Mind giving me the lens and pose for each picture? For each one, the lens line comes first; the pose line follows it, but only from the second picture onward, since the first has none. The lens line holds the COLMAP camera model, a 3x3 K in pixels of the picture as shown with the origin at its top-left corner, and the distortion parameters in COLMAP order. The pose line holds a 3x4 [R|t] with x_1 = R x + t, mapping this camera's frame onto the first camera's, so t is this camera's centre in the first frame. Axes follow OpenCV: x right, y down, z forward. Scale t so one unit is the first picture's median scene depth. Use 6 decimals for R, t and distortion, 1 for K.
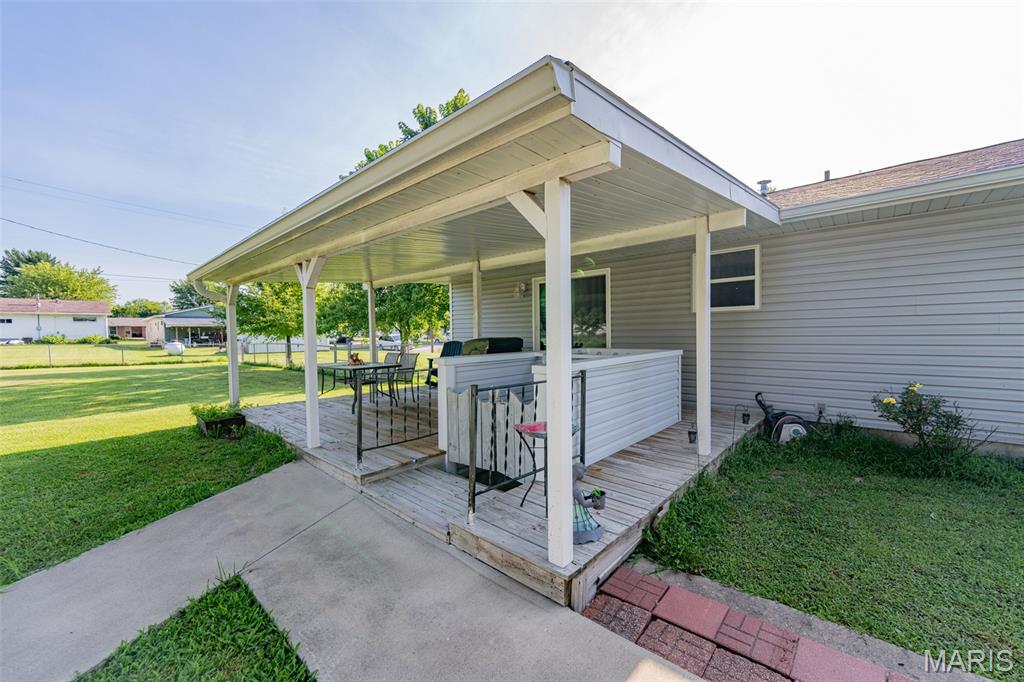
lens RADIAL K [[404.8, 0, 513.5], [0, 404.8, 341.1], [0, 0, 1]] dist [0.001676, -0.000963]
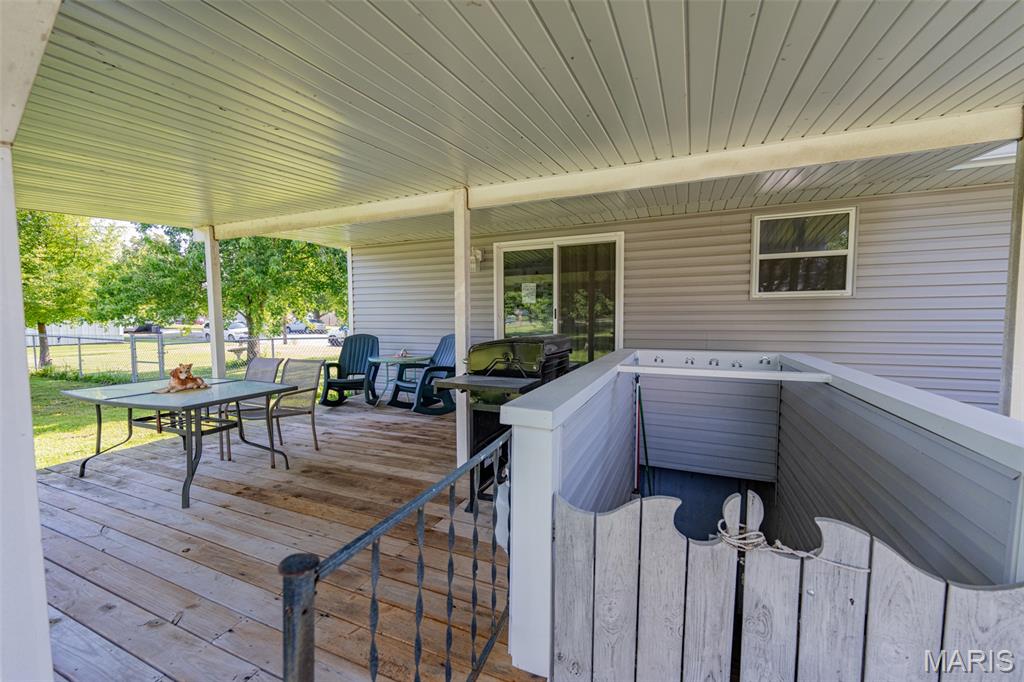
lens RADIAL K [[404.8, 0, 516.7], [0, 404.8, 339.6], [0, 0, 1]] dist [0.001676, -0.000963]
pose [[0.941819, -0.005456, 0.336077, -0.142703], [-0.003072, 0.999687, 0.024838, -0.009437], [-0.336108, -0.024425, 0.941507, 0.329196]]
